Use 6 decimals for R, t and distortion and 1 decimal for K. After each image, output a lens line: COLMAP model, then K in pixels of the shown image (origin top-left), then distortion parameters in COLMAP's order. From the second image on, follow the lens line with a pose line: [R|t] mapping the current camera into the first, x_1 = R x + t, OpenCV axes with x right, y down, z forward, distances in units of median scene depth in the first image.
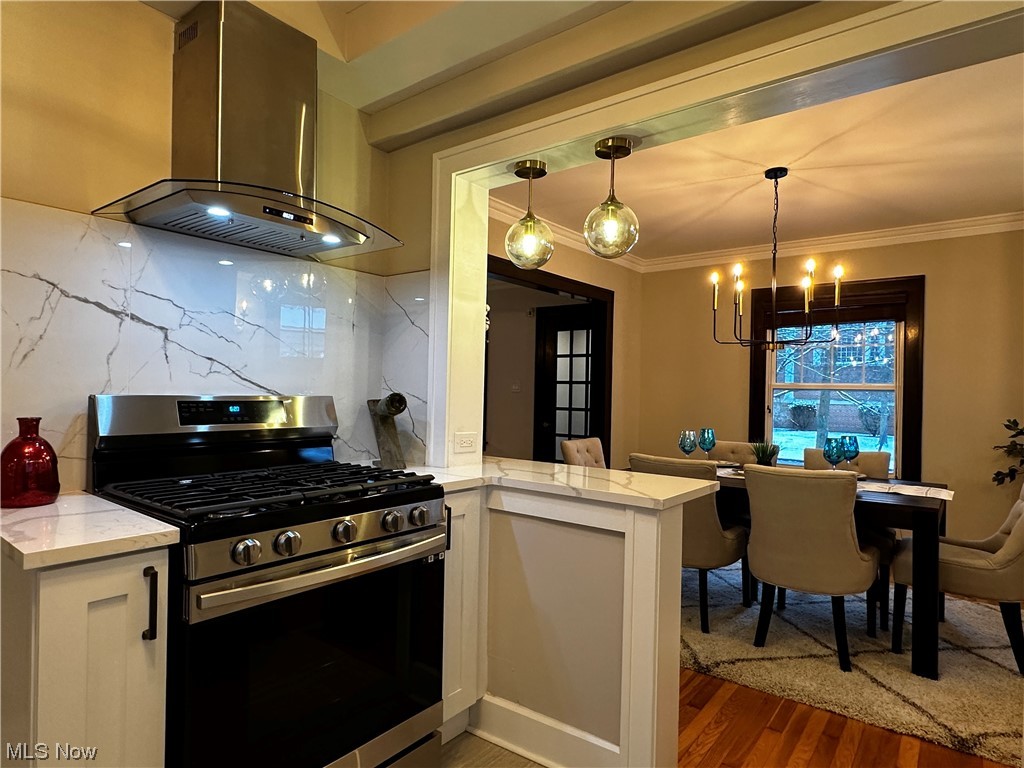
lens RADIAL K [[586.8, 0, 509.1], [0, 586.8, 389.5], [0, 0, 1]] dist [-0.012541, 0.007762]
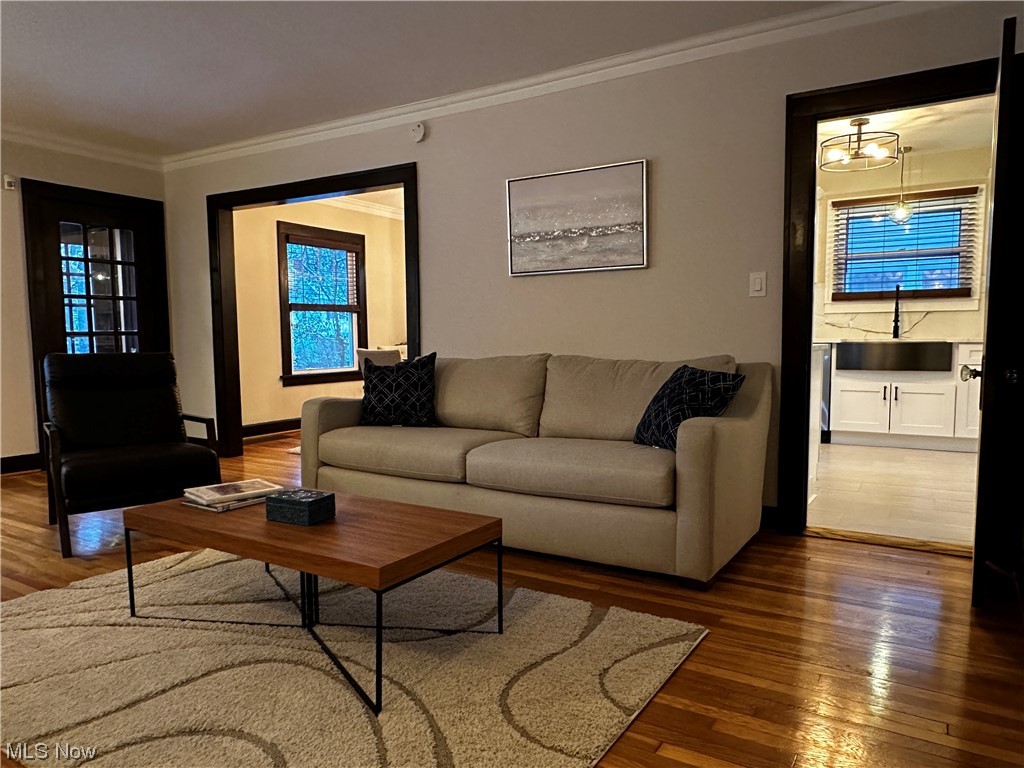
lens RADIAL K [[699.6, 0, 512.0], [0, 699.6, 390.7], [0, 0, 1]] dist [0.001105, -0.002877]
pose [[-0.107542, -0.101572, 0.988998, -1.300209], [0.003992, 0.994715, 0.102593, 0.026400], [-0.994193, 0.014981, -0.106568, 0.892853]]
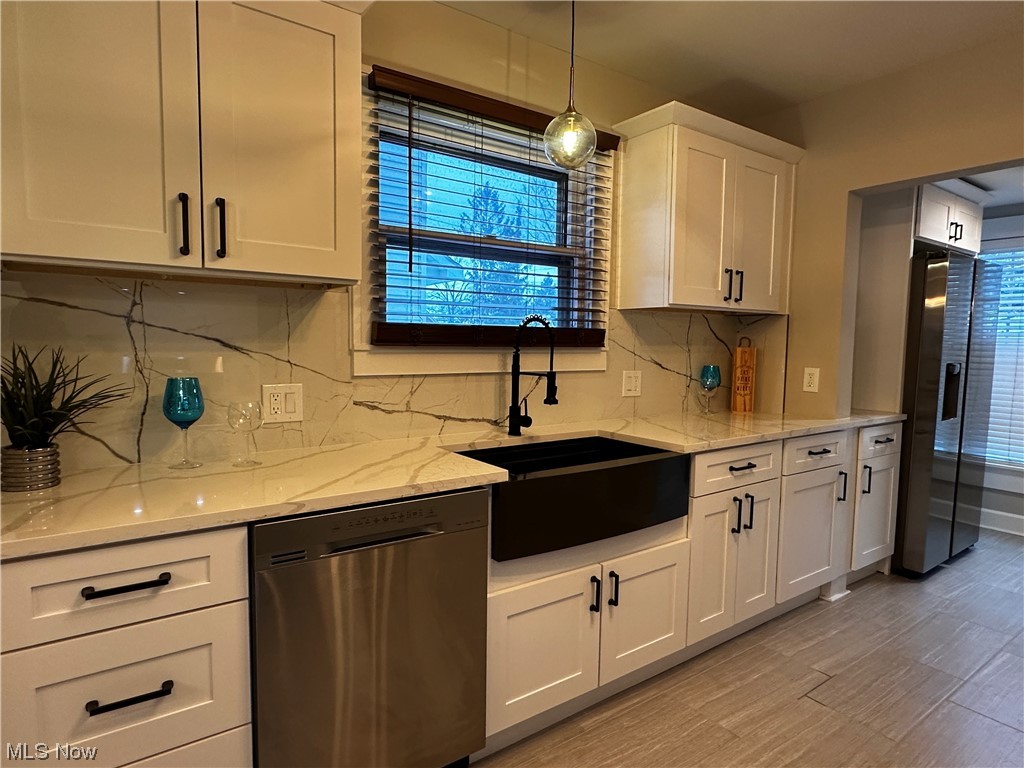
lens RADIAL K [[586.8, 0, 514.1], [0, 586.8, 389.7], [0, 0, 1]] dist [-0.012541, 0.007762]
pose [[-0.958085, -0.060655, 0.279990, -0.026058], [-0.037233, 0.995404, 0.088233, -0.020646], [-0.284055, 0.074110, -0.955940, 0.435705]]
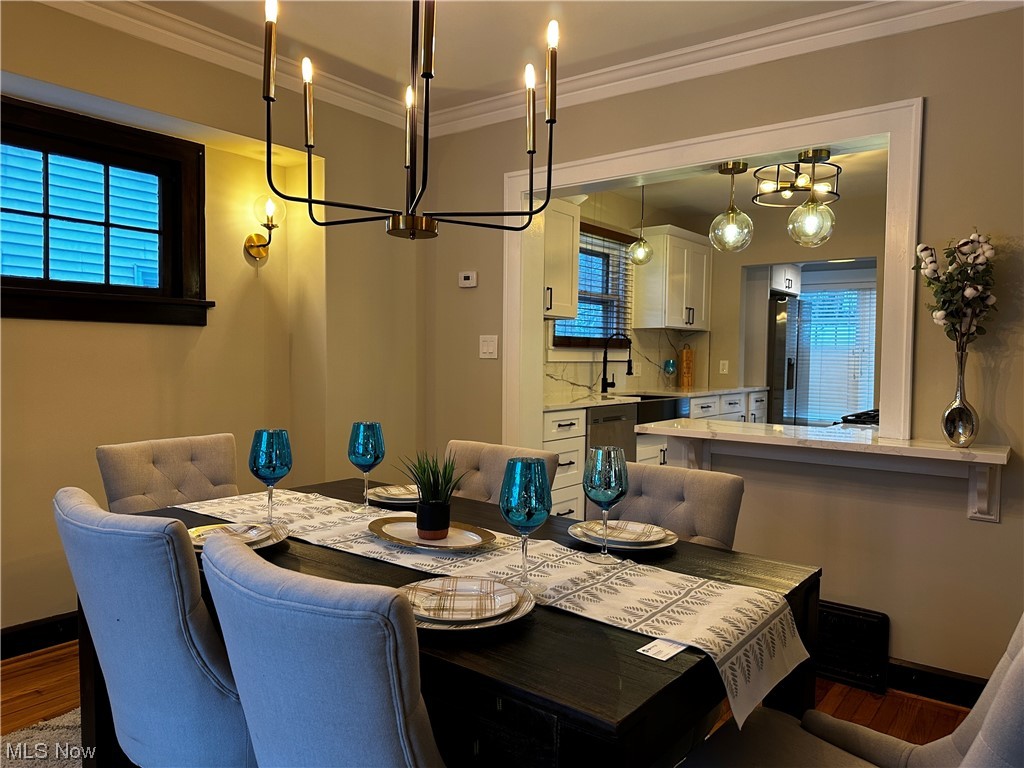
lens RADIAL K [[713.7, 0, 512.3], [0, 713.7, 389.2], [0, 0, 1]] dist [0.074475, -0.082730]
pose [[-0.999355, -0.034226, -0.010858, 0.319972], [-0.034676, 0.998412, 0.044407, 0.012286], [0.009321, 0.044755, -0.998954, 1.255290]]
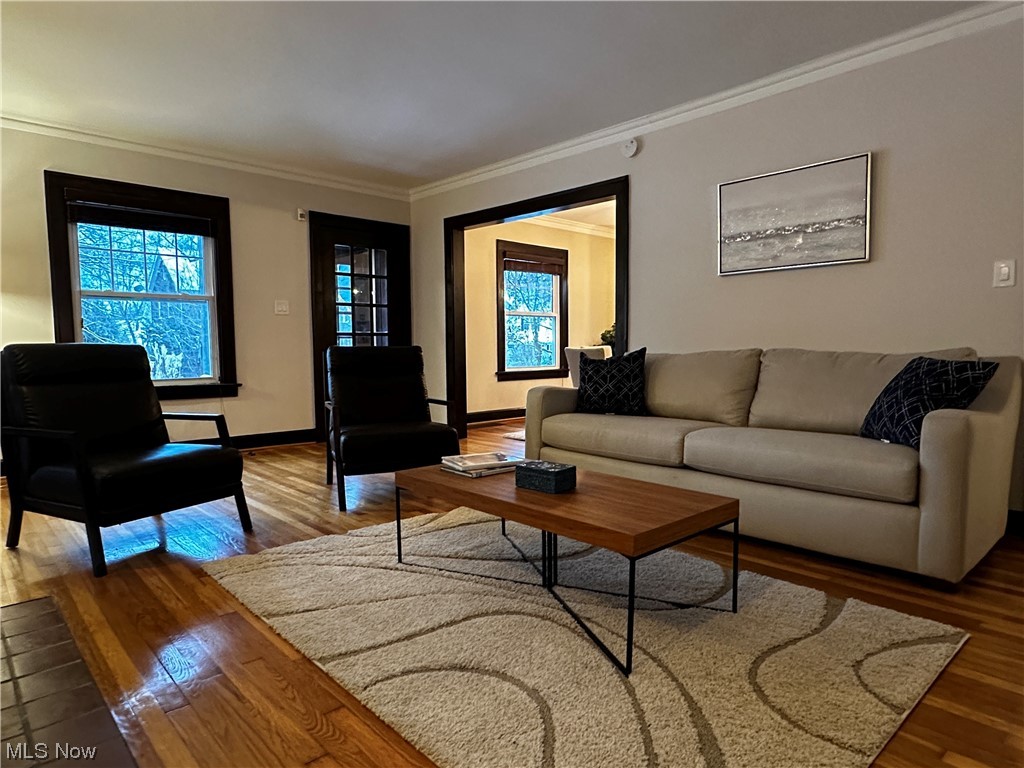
lens RADIAL K [[616.9, 0, 517.7], [0, 616.9, 386.9], [0, 0, 1]] dist [-0.001548, 0.000325]
pose [[0.151102, -0.089974, 0.984415, -1.268202], [0.006943, 0.995921, 0.089960, 0.048681], [-0.988494, -0.006759, 0.151110, 0.947191]]
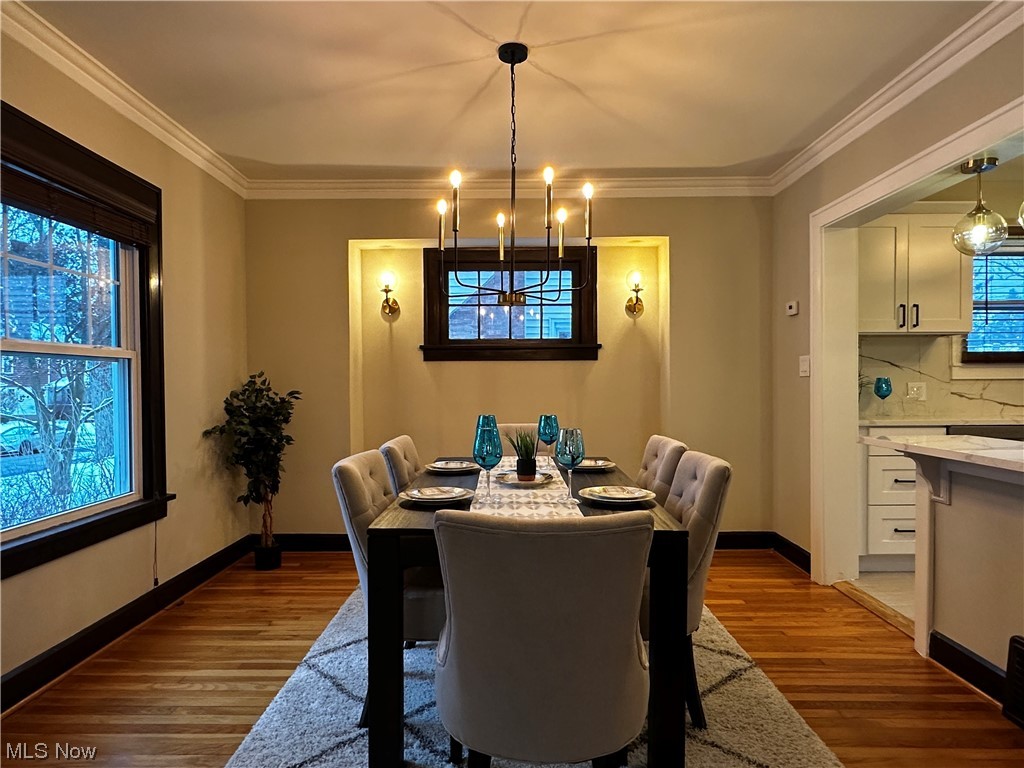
lens RADIAL K [[616.9, 0, 508.4], [0, 616.9, 393.7], [0, 0, 1]] dist [-0.001548, 0.000325]
pose [[-0.612219, -0.033205, 0.789991, -0.118437], [-0.009858, 0.999361, 0.034366, 0.012999], [-0.790627, 0.013252, -0.612155, 1.224850]]
